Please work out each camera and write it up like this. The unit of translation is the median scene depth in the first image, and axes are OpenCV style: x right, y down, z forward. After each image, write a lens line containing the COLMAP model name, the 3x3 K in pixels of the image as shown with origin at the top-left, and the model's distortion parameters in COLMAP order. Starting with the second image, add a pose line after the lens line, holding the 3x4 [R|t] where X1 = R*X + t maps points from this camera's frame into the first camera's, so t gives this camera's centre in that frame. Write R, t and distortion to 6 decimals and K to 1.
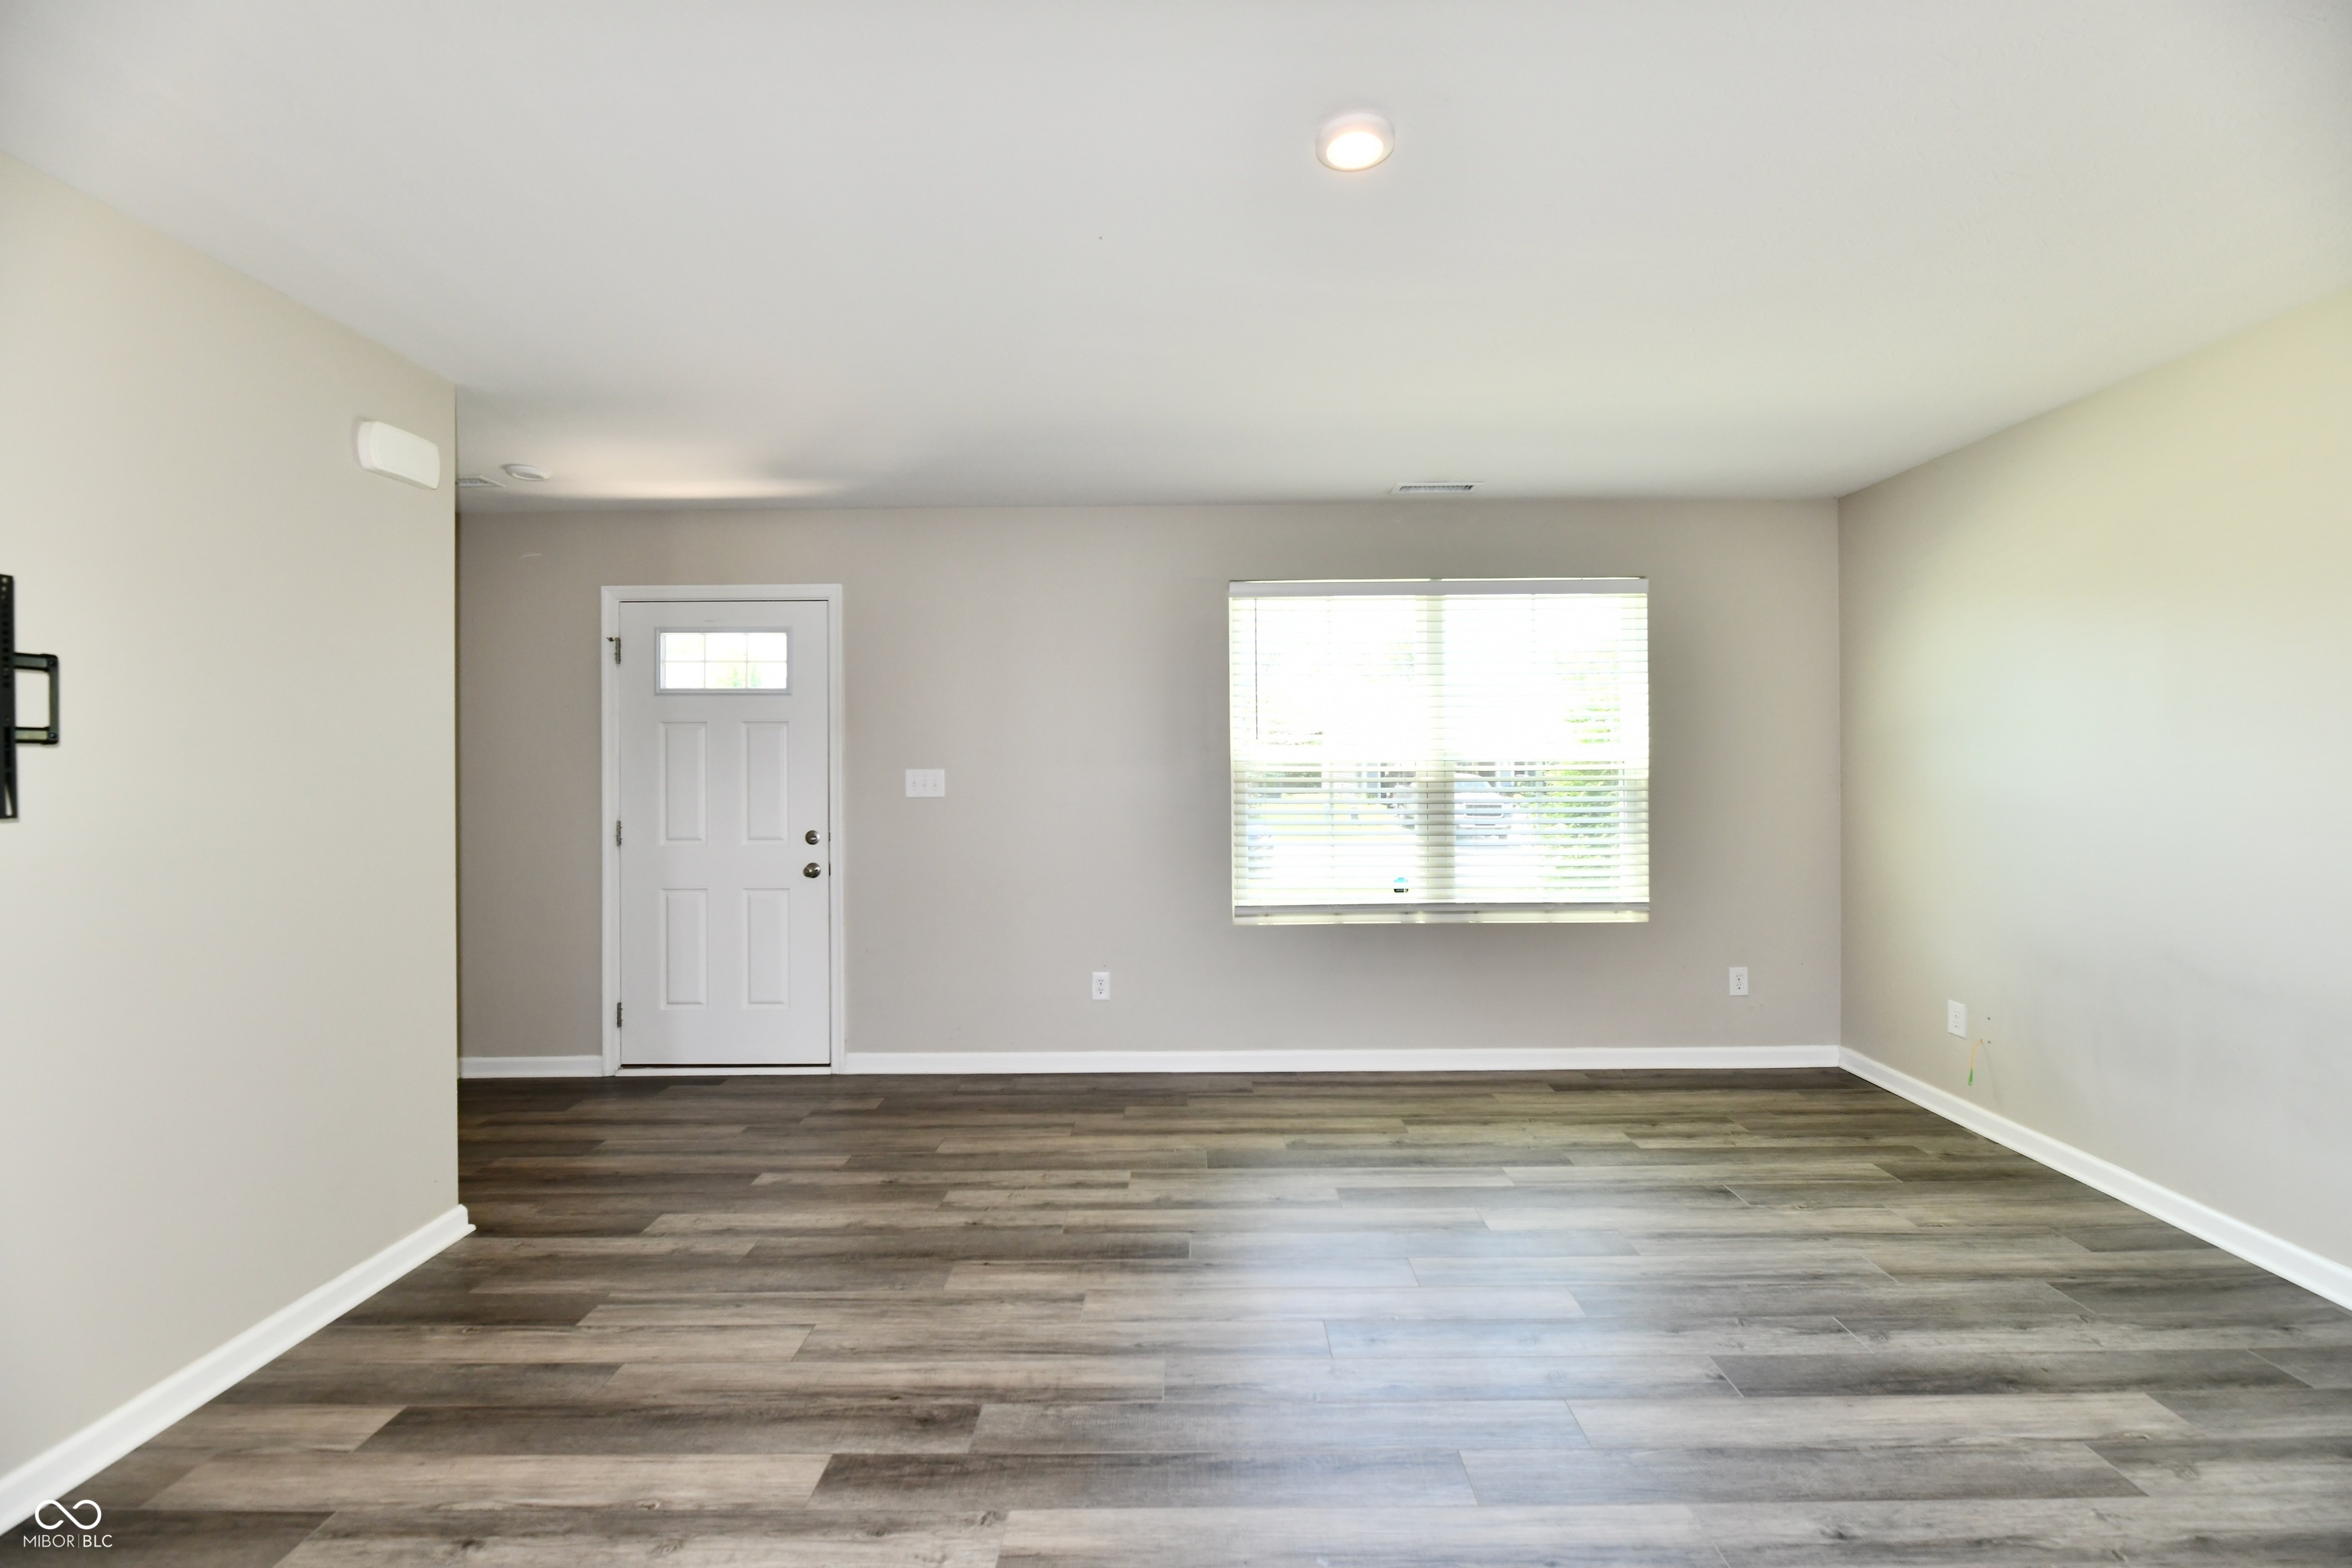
lens RADIAL K [[963.8, 0, 1192.2], [0, 963.8, 772.2], [0, 0, 1]] dist [-0.001284, -0.002592]
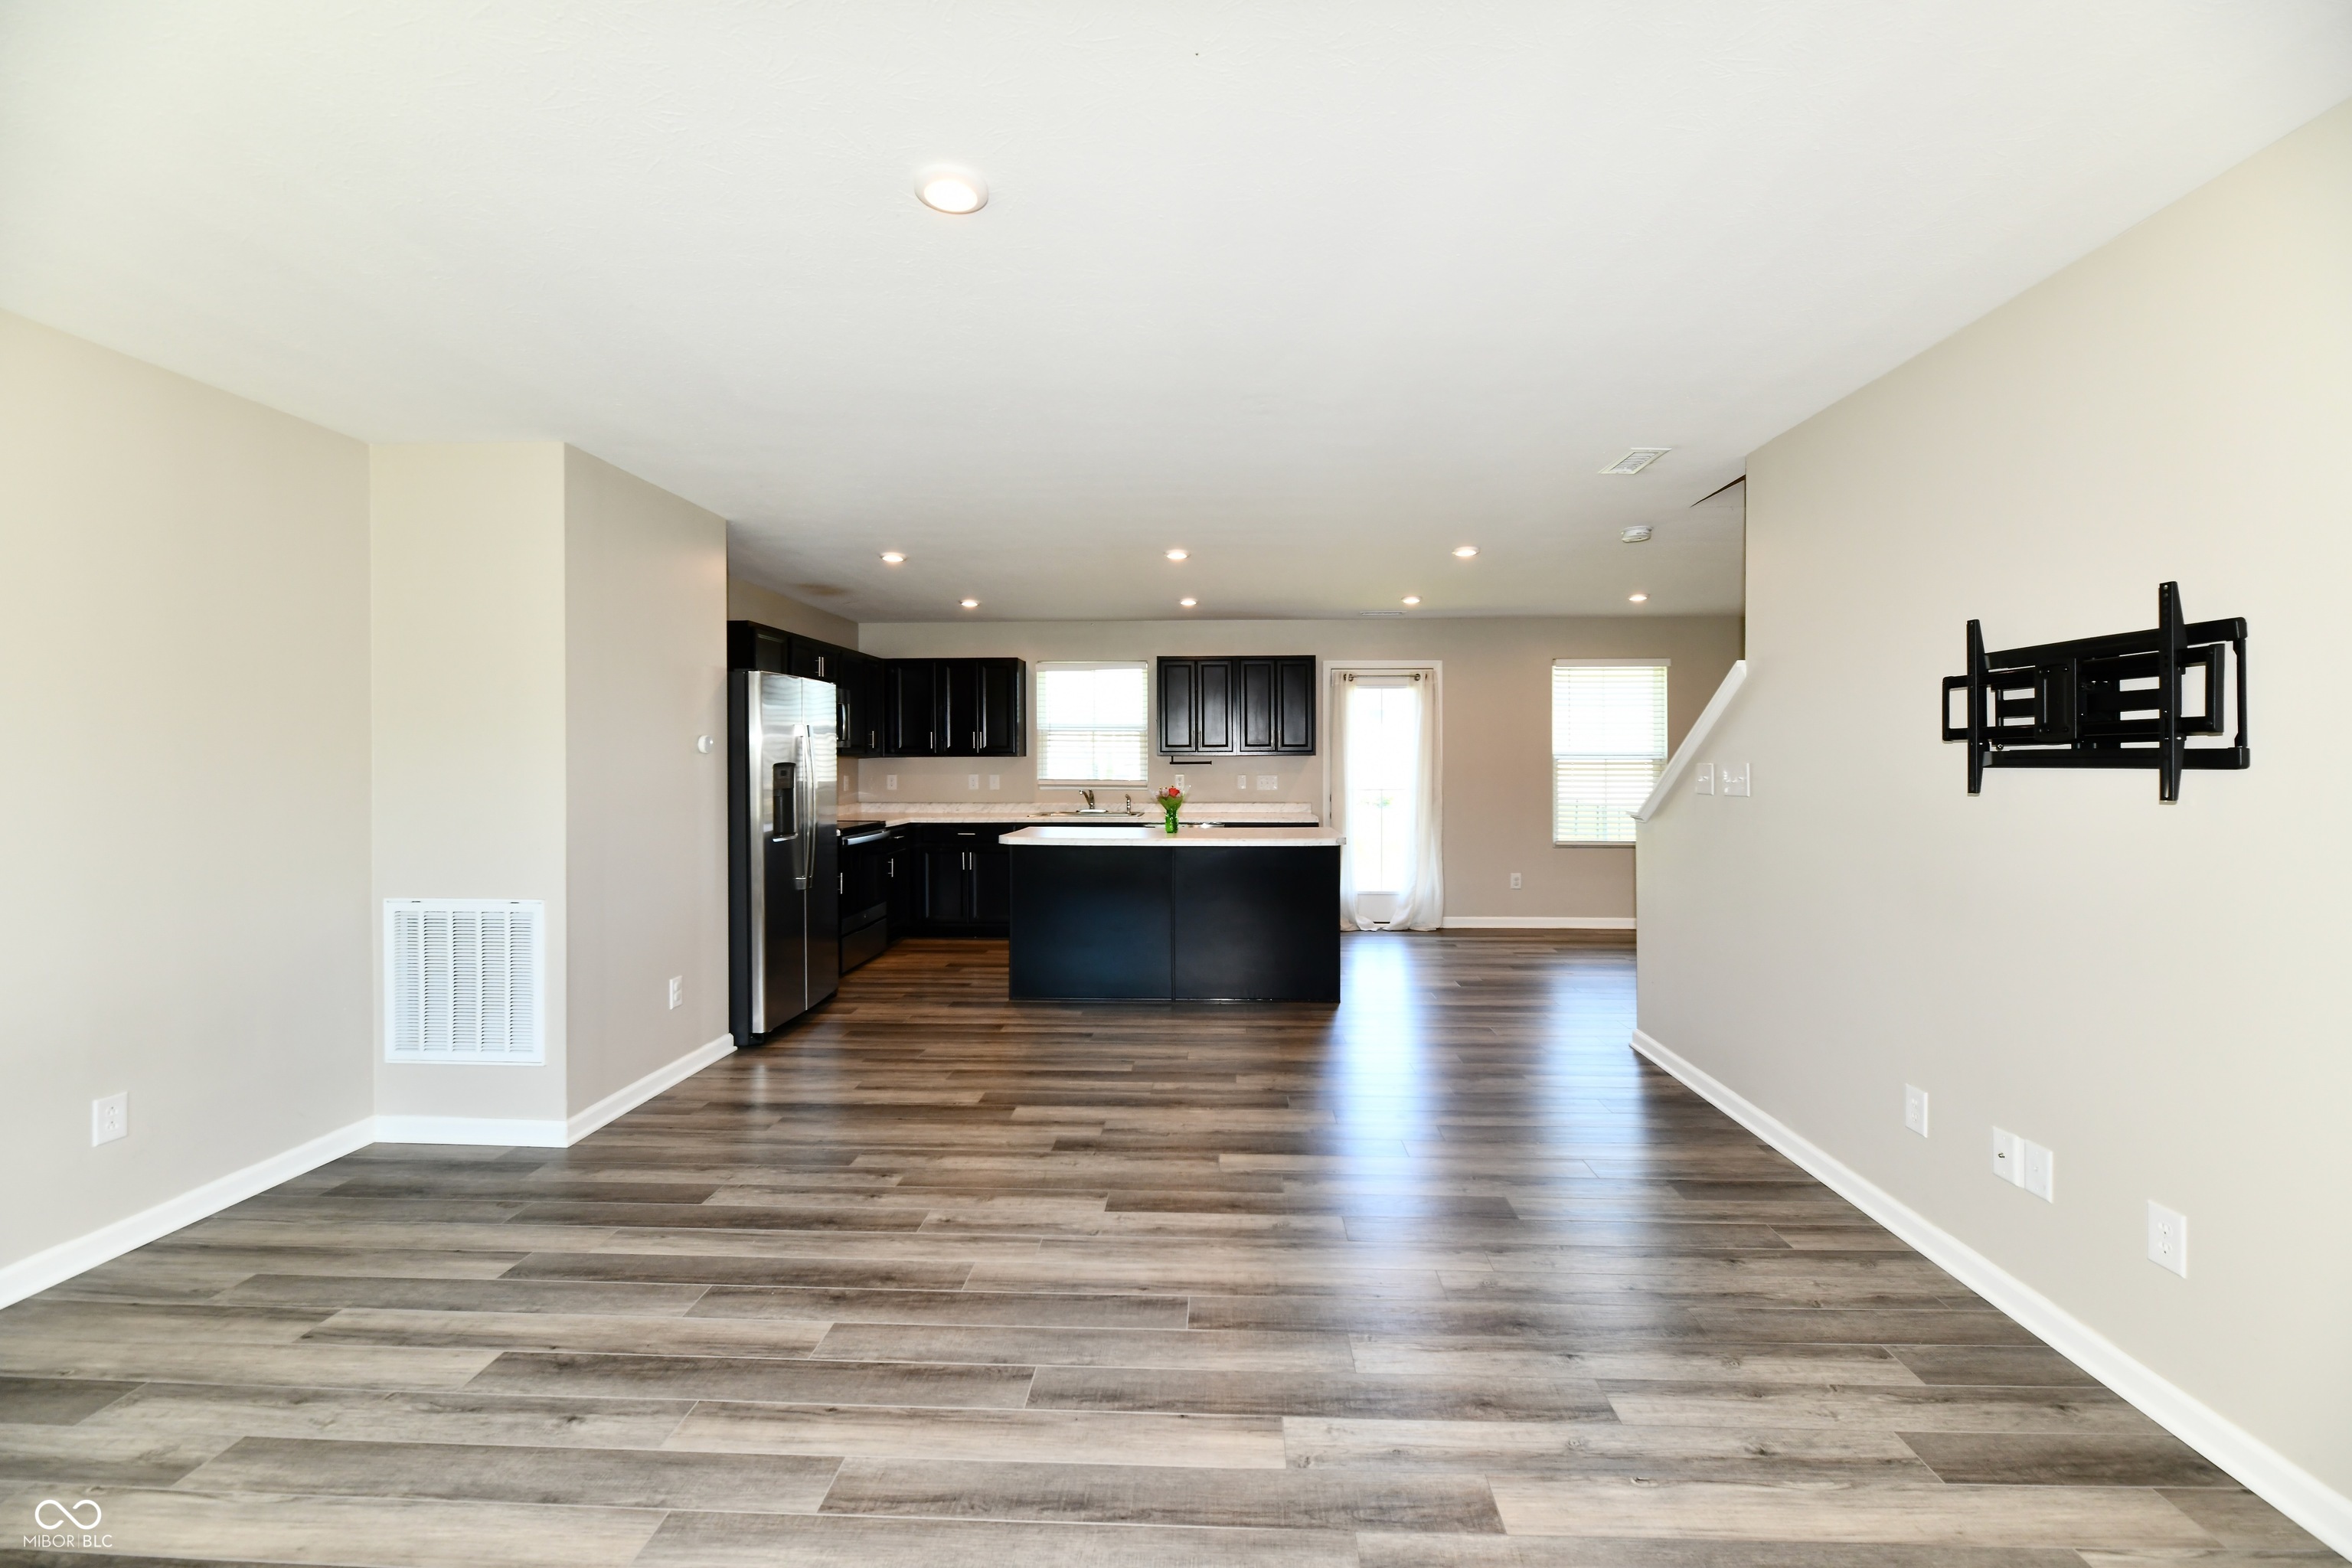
lens RADIAL K [[963.8, 0, 1189.6], [0, 963.8, 760.3], [0, 0, 1]] dist [-0.001284, -0.002592]
pose [[-0.999240, 0.009234, 0.037873, -0.105162], [0.009636, 0.999899, 0.010451, -0.016715], [-0.037773, 0.010808, -0.999228, 1.642642]]
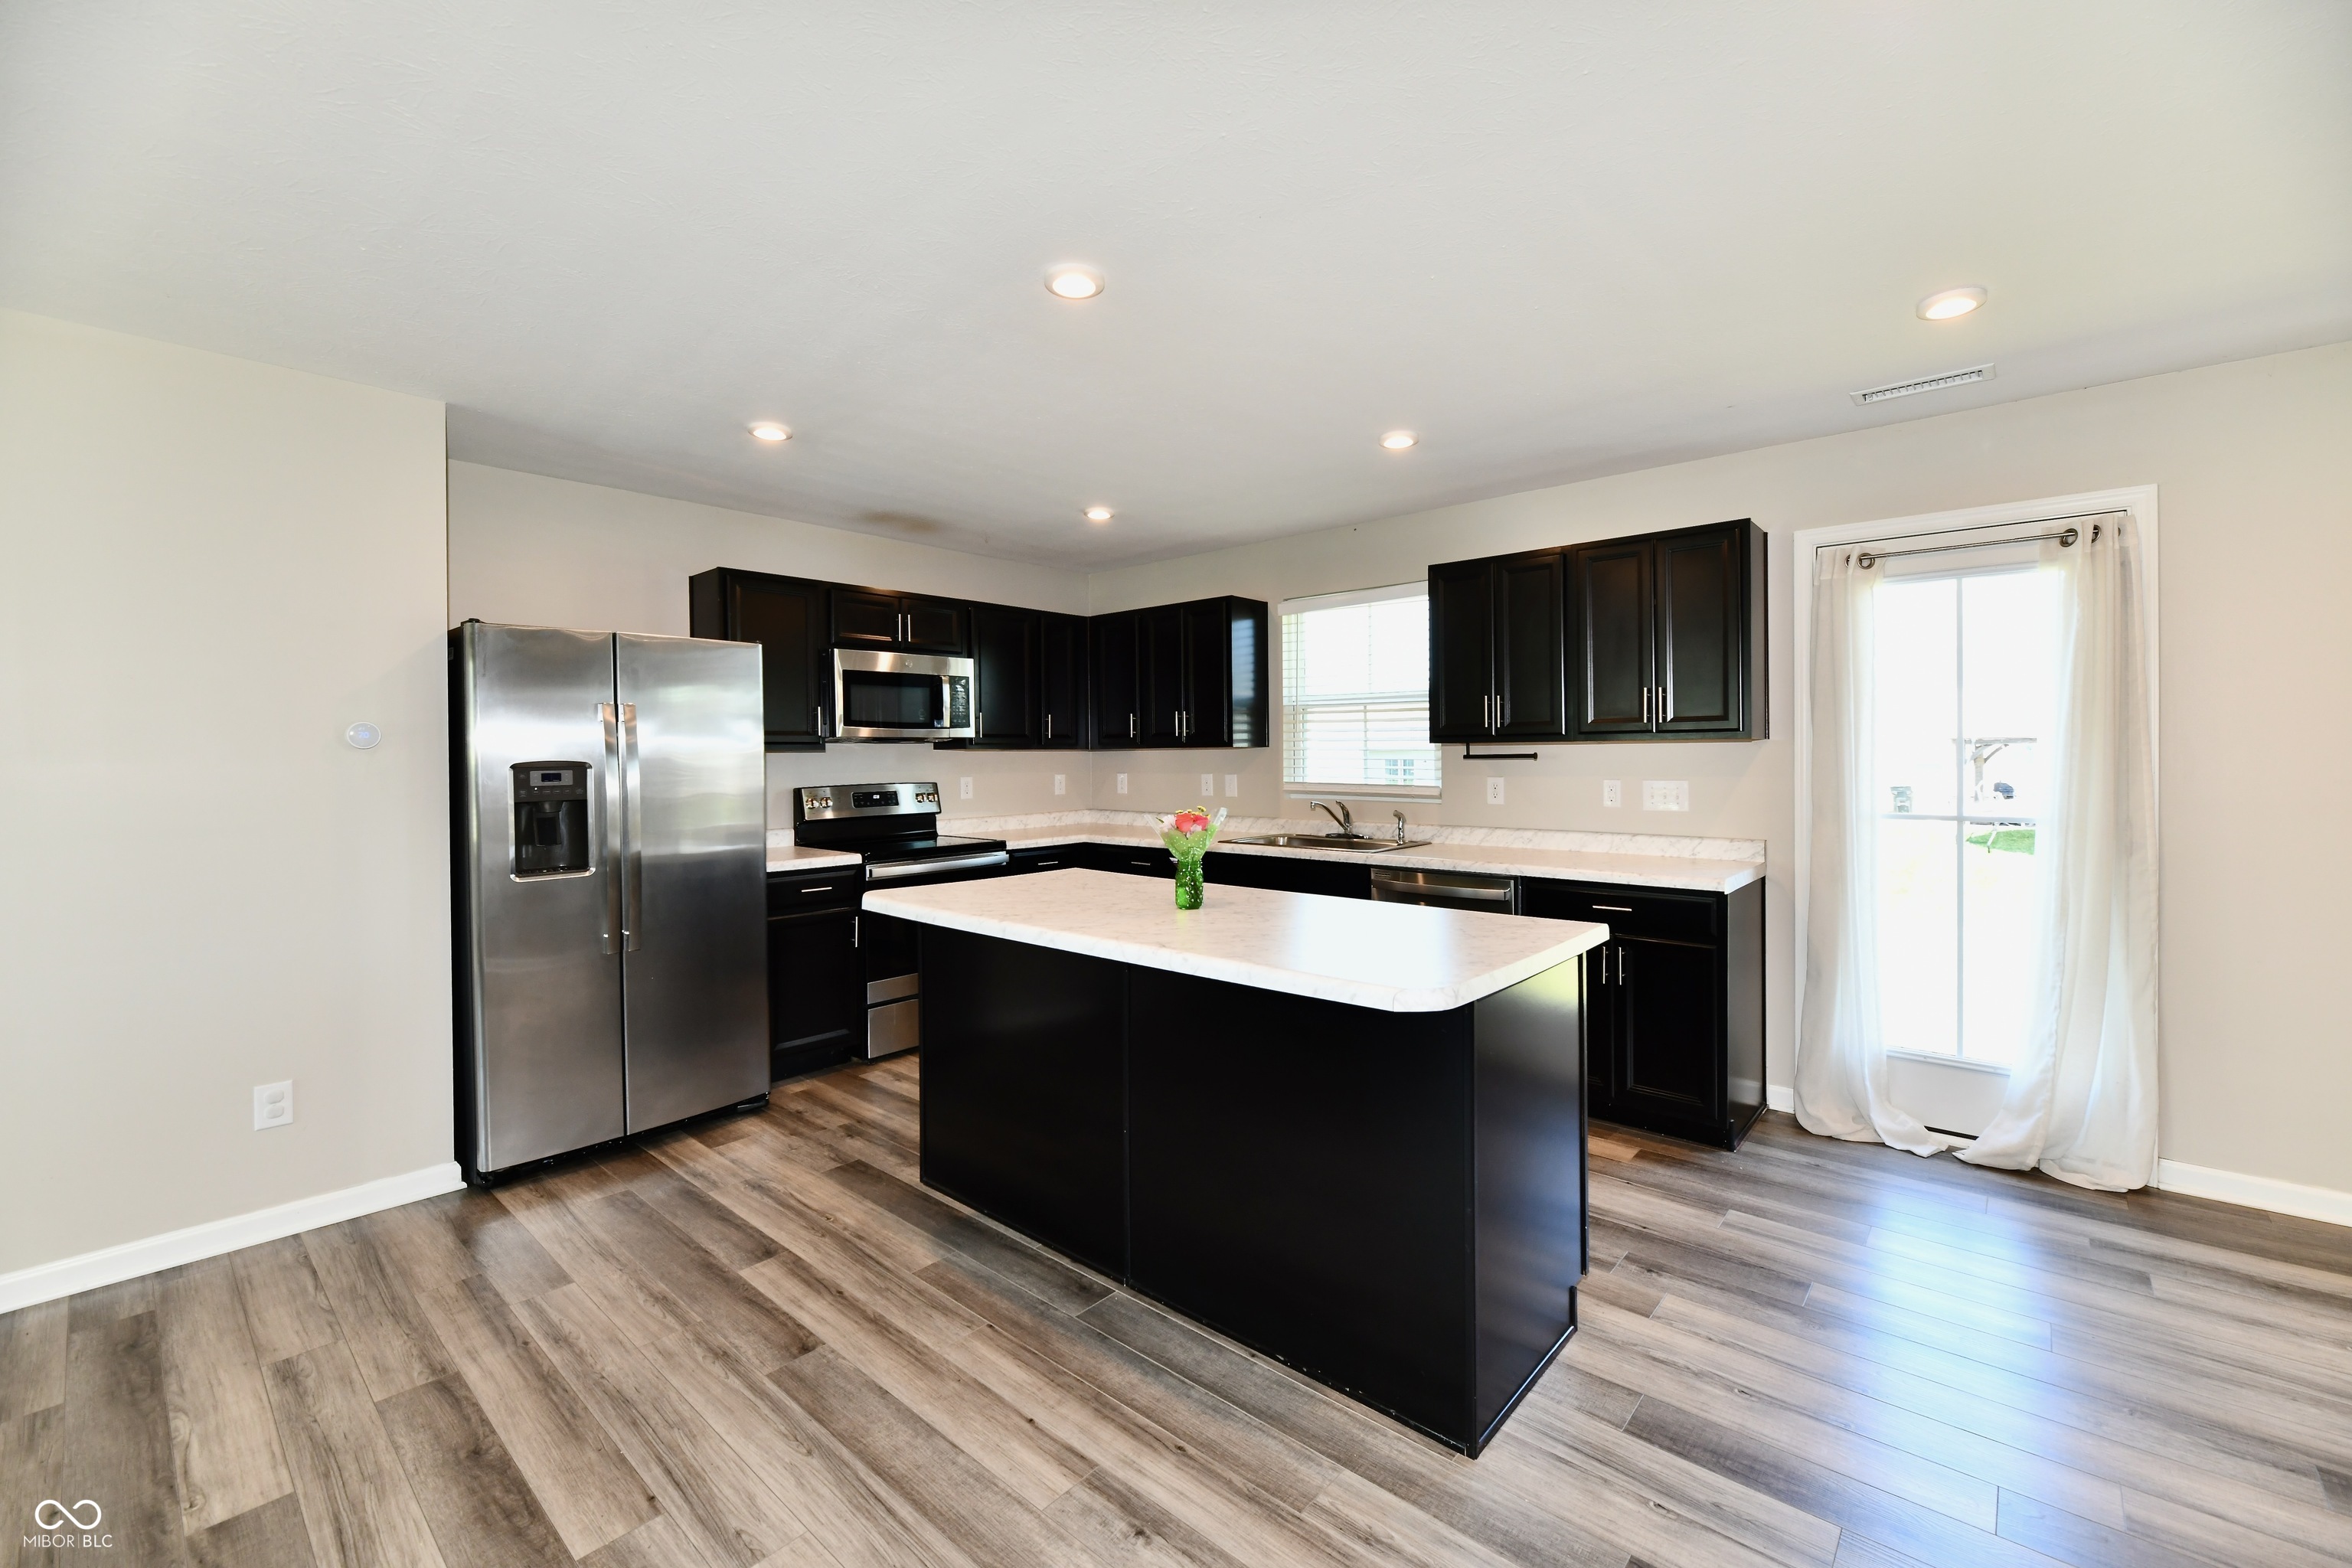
lens RADIAL K [[963.8, 0, 1194.1], [0, 963.8, 756.2], [0, 0, 1]] dist [-0.001284, -0.002592]
pose [[-0.752490, 0.012127, 0.658492, -0.770017], [0.020758, 0.999770, 0.005309, 0.006150], [-0.658277, 0.017664, -0.752569, -0.039319]]
